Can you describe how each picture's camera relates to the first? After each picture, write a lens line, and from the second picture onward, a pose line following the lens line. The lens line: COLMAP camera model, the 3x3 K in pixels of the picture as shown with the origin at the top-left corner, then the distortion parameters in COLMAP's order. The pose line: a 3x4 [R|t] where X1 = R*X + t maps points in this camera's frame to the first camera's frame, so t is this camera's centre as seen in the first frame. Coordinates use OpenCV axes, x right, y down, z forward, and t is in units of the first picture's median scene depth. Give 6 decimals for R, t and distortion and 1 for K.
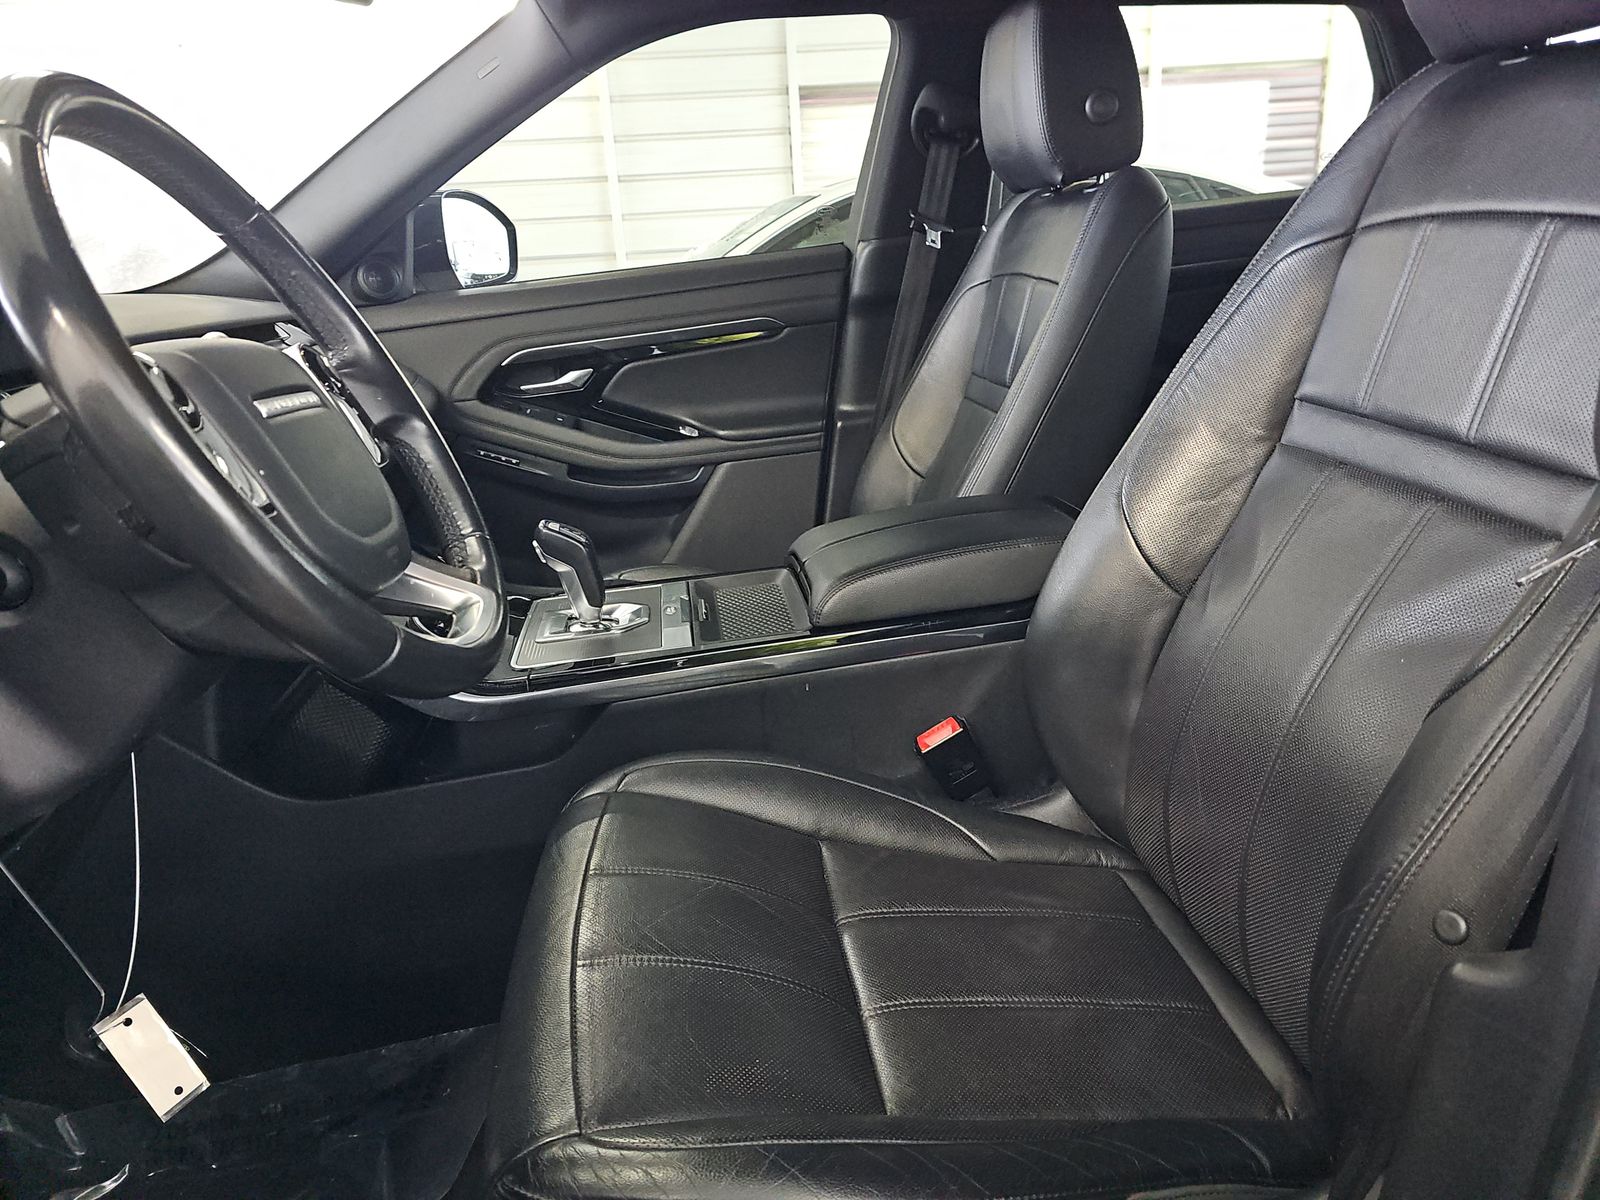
lens RADIAL K [[1049.7, 0, 797.3], [0, 1049.7, 598.1], [0, 0, 1]] dist [0.069505, -0.061050]
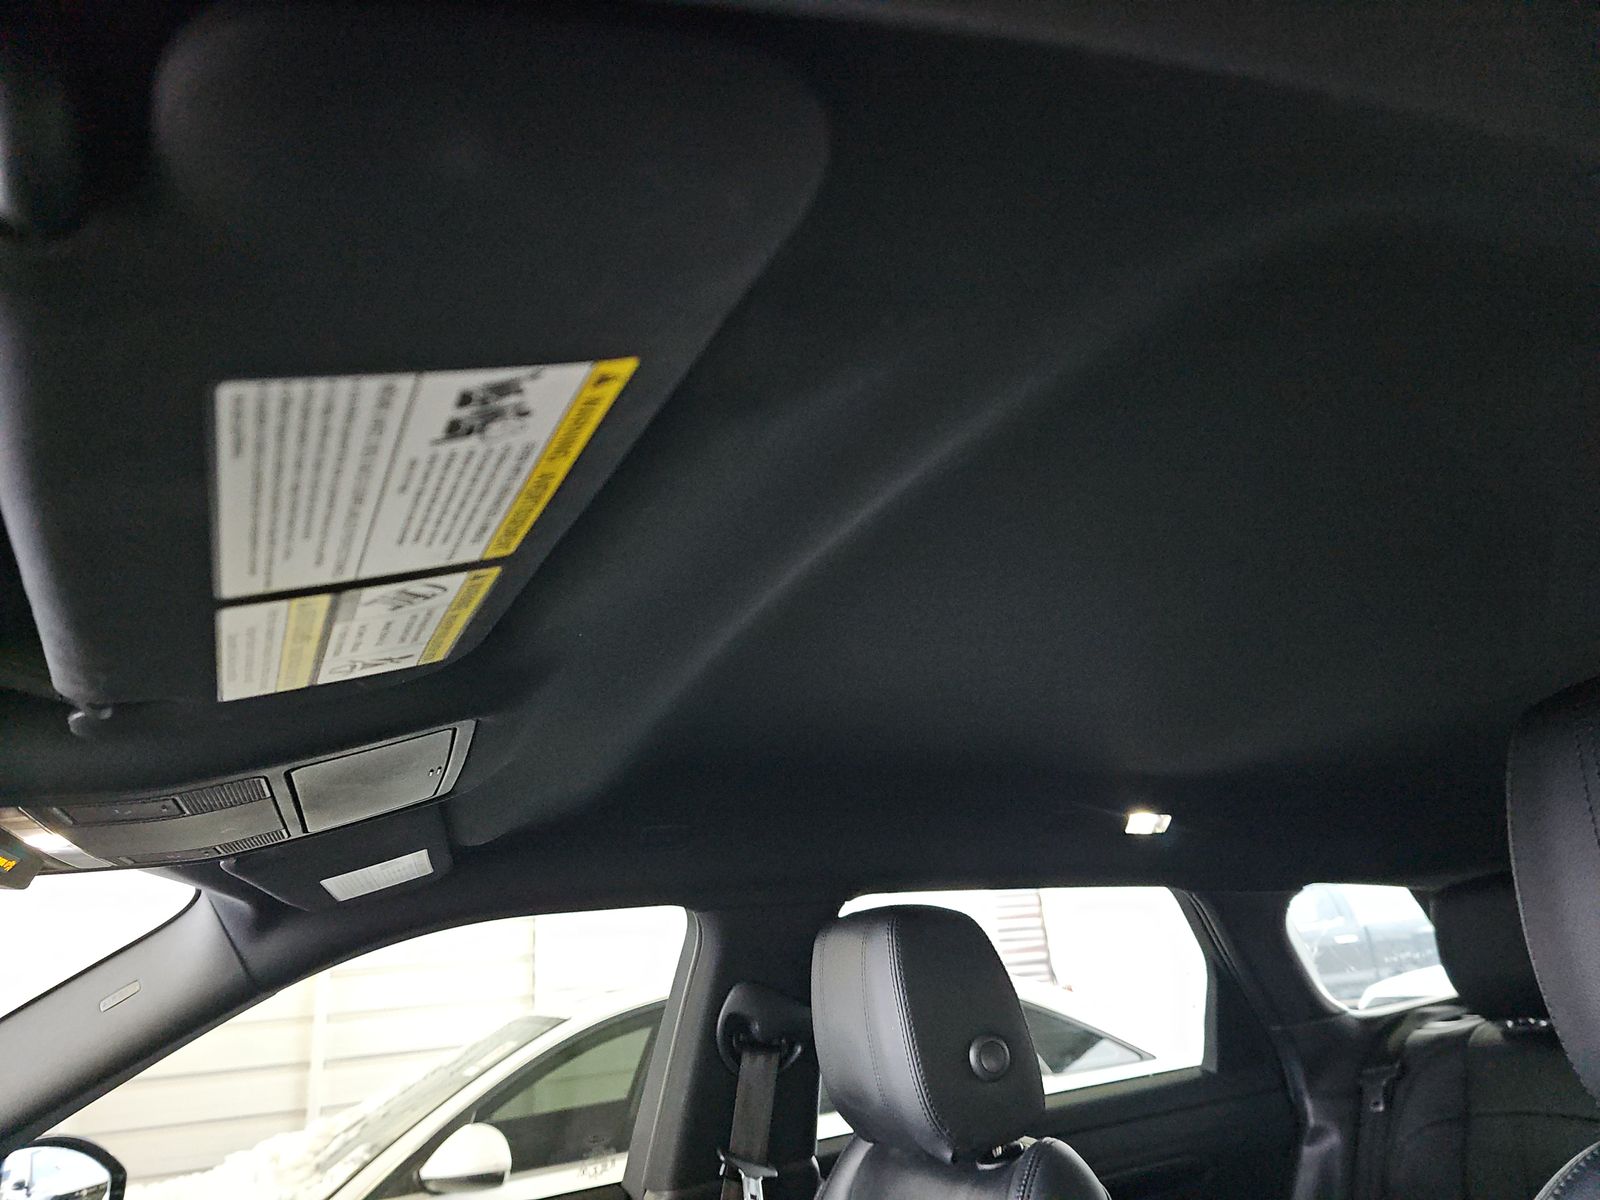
lens RADIAL K [[1049.7, 0, 797.3], [0, 1049.7, 598.1], [0, 0, 1]] dist [0.069505, -0.061050]
pose [[0.974919, 0.062915, 0.213484, -0.021716], [0.087840, 0.772572, -0.628821, -0.194801], [-0.204494, 0.631802, 0.747669, 0.201395]]
